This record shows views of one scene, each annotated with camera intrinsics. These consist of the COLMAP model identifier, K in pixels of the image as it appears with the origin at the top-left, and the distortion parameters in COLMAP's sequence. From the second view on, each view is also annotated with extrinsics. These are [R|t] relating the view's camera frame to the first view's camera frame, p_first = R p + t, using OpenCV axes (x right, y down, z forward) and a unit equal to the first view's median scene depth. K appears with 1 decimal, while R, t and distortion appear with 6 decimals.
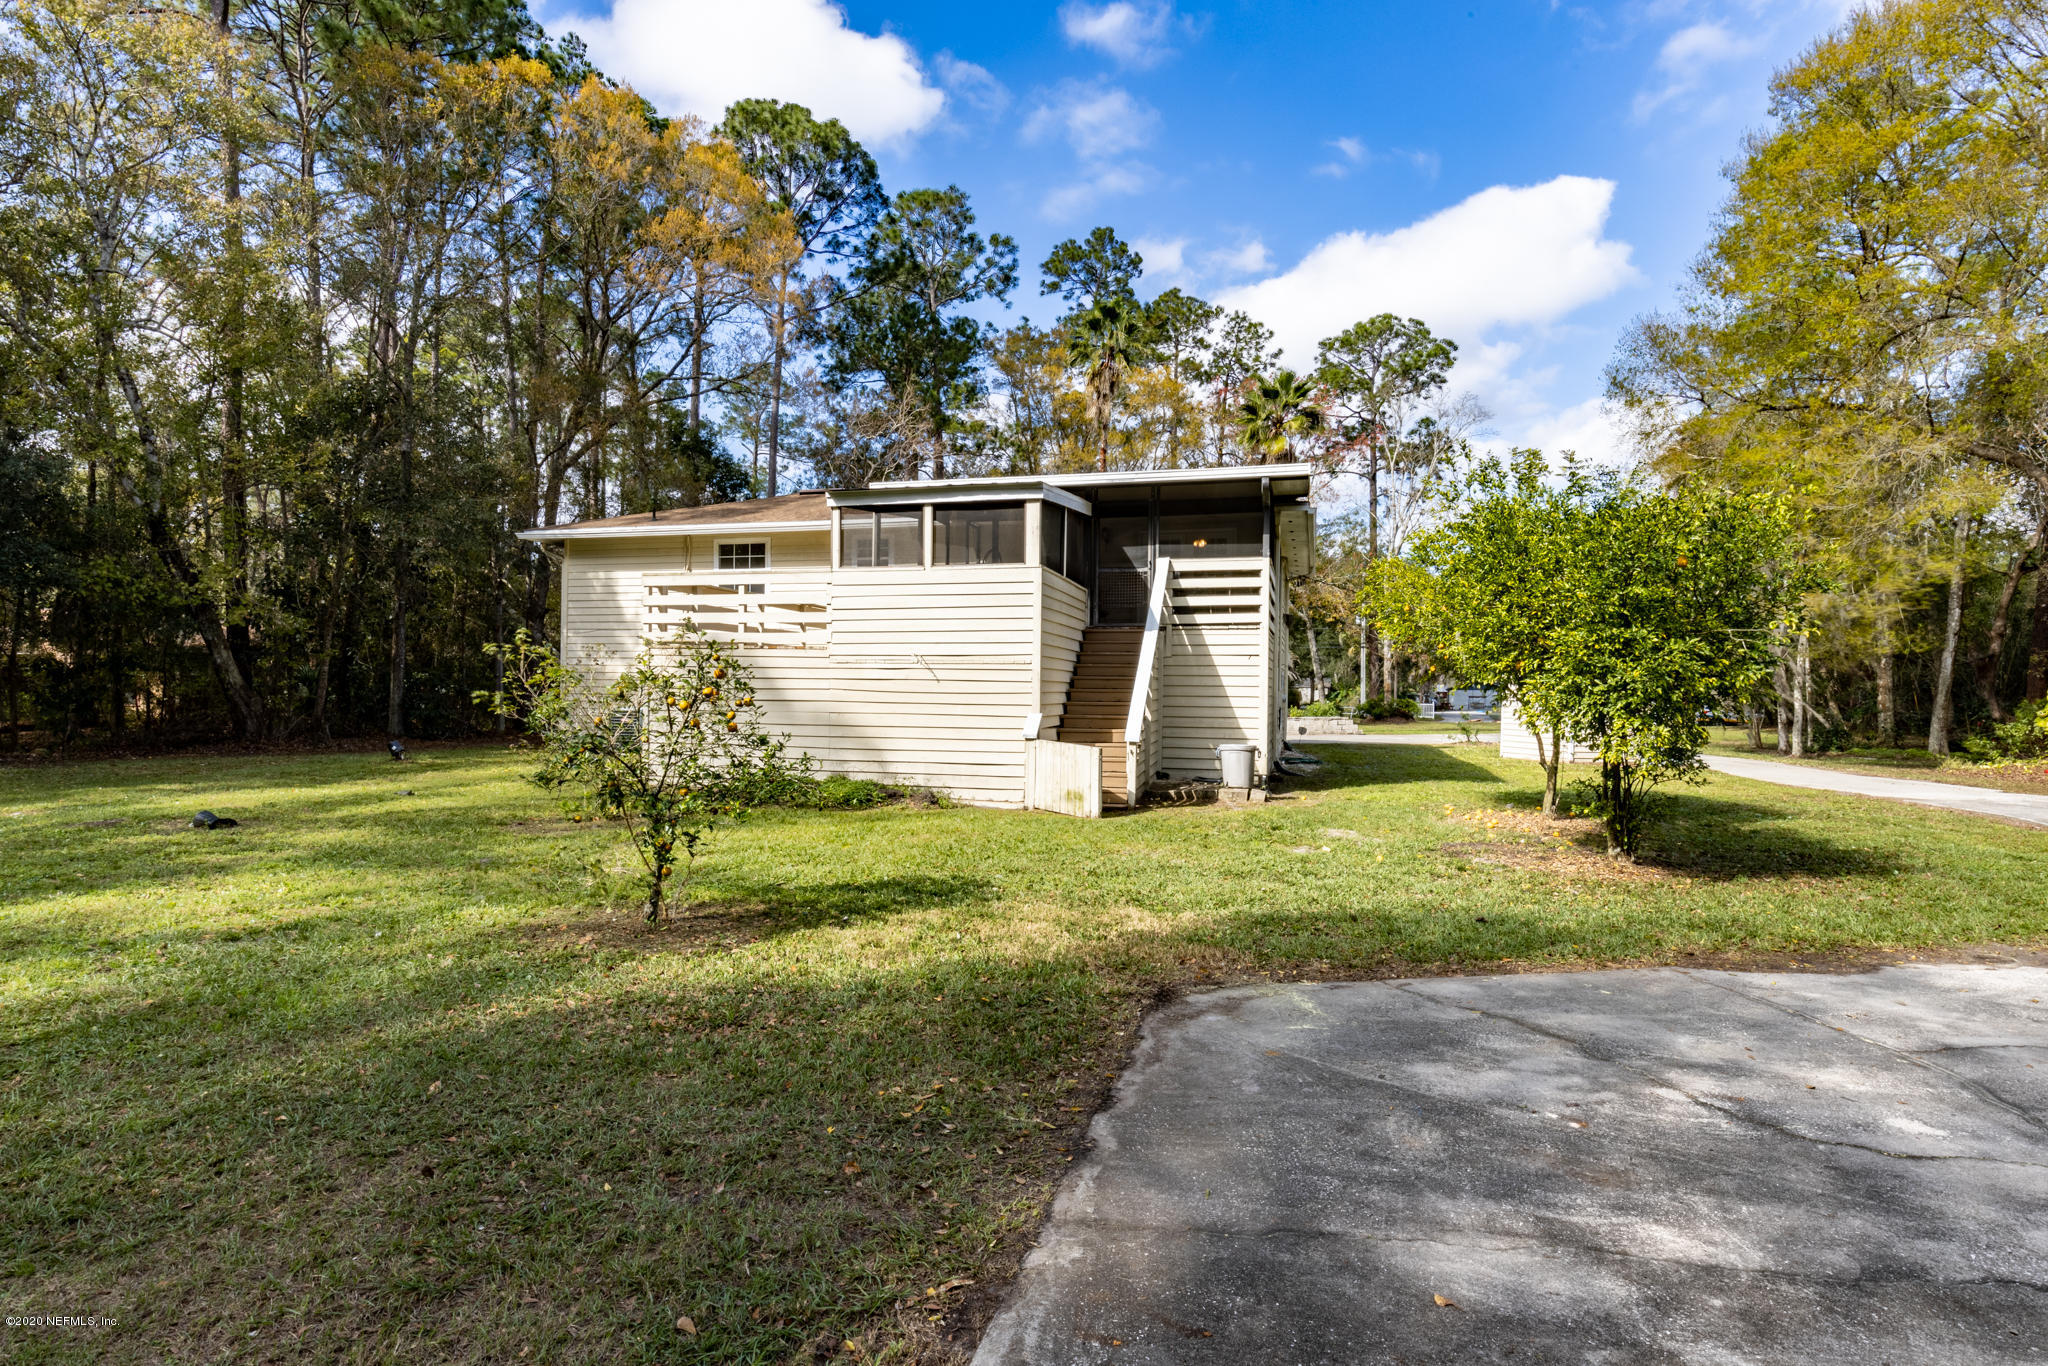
lens RADIAL K [[1068.9, 0, 1031.3], [0, 1068.9, 690.5], [0, 0, 1]] dist [-0.005519, -0.000863]
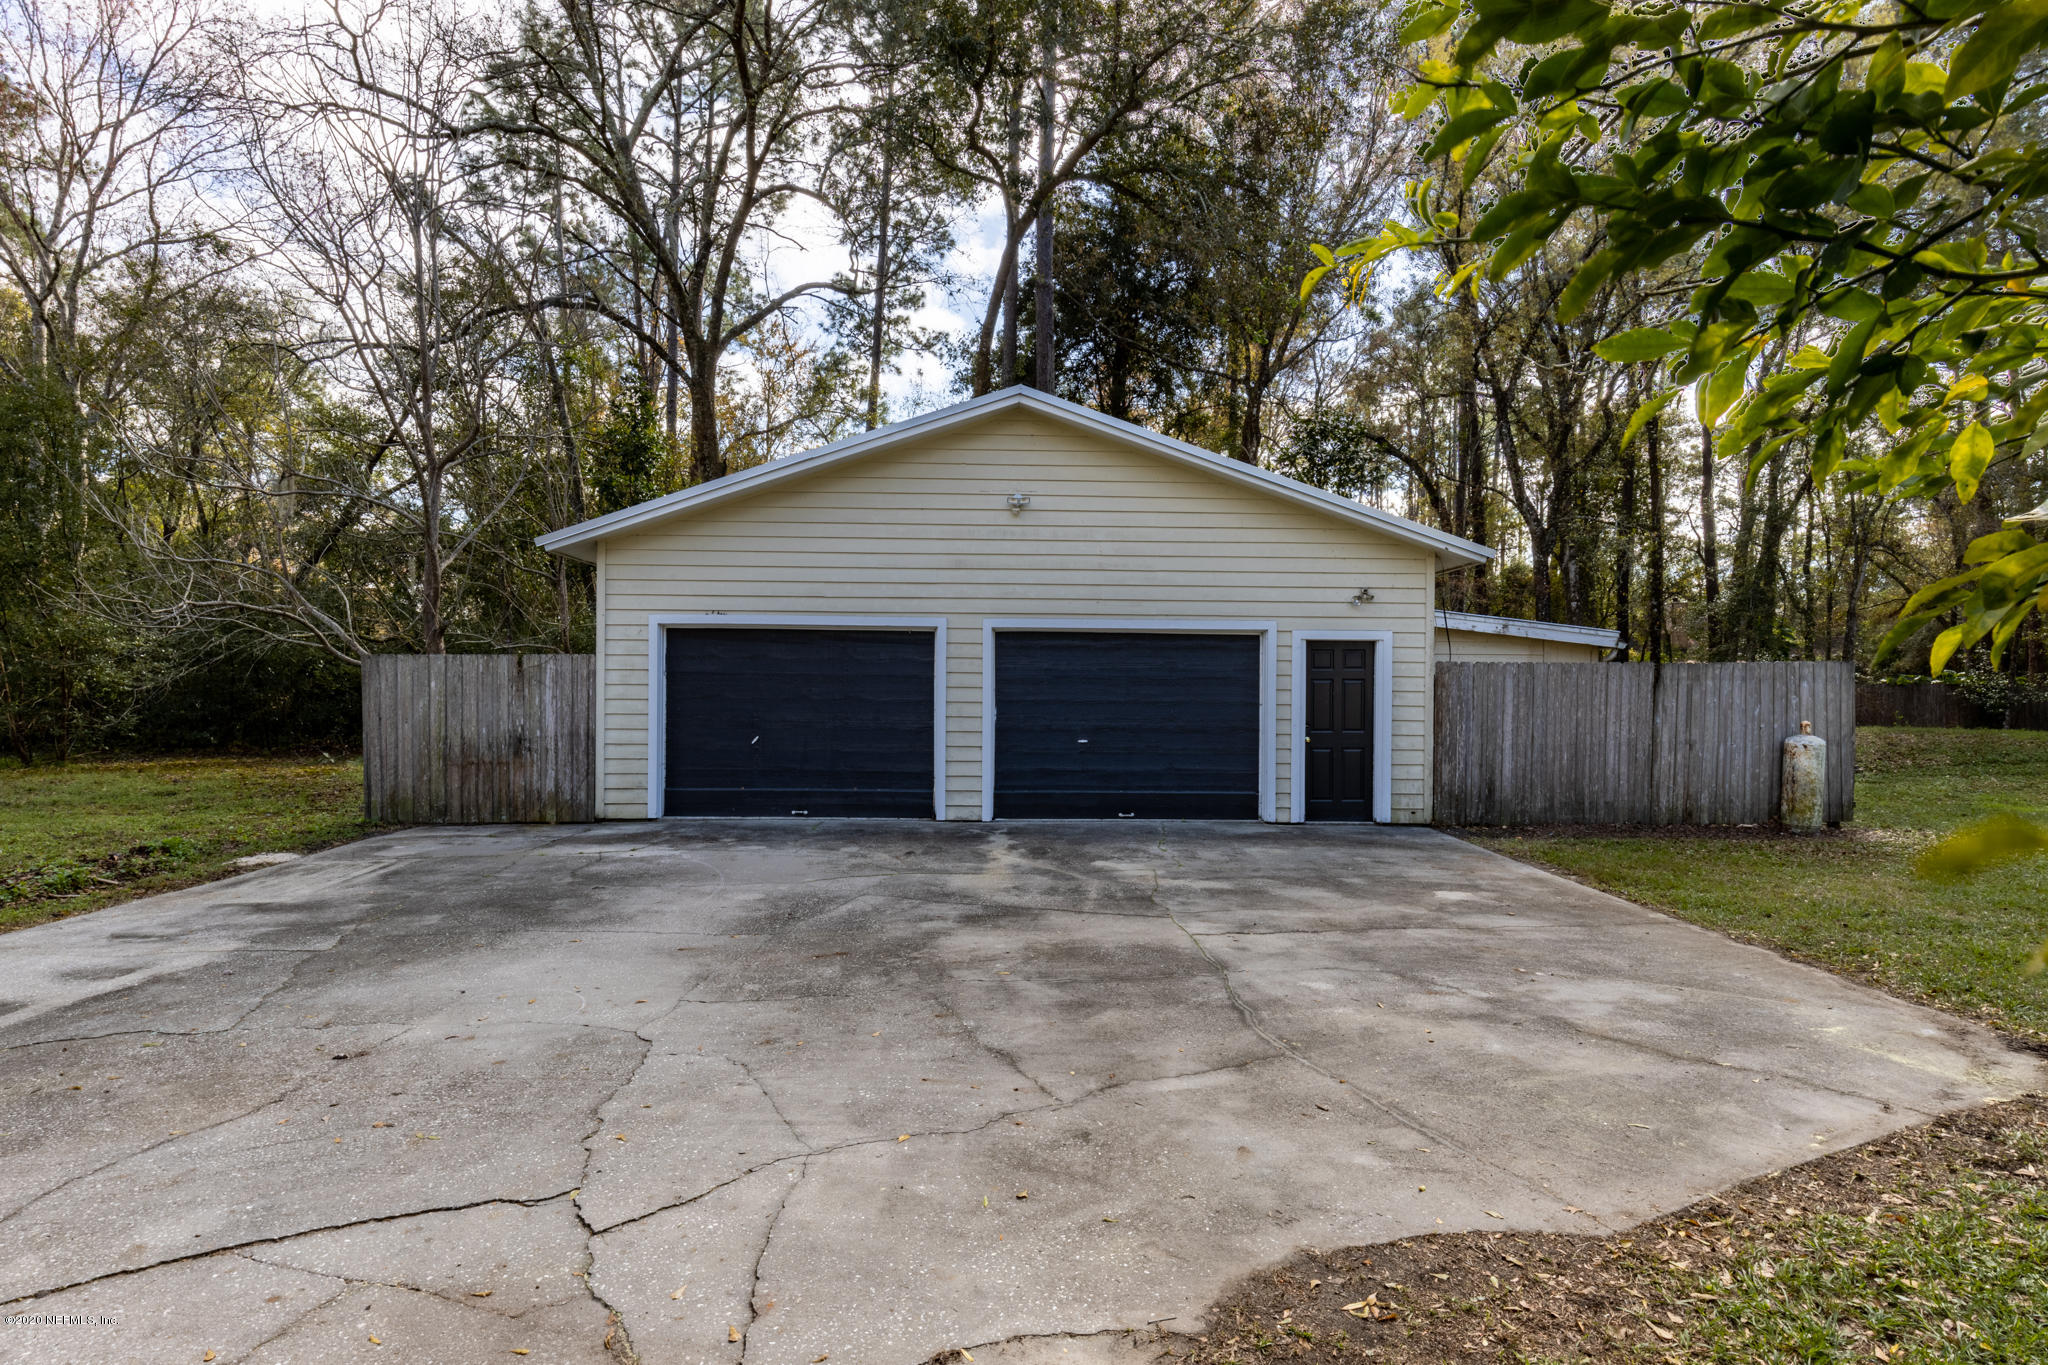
lens RADIAL K [[1068.9, 0, 1028.4], [0, 1068.9, 692.0], [0, 0, 1]] dist [-0.005519, -0.000863]
pose [[-0.959924, -0.021319, -0.279447, 1.366111], [-0.020969, 0.999771, -0.004240, 0.034119], [0.279474, 0.001790, -0.960152, 1.915467]]
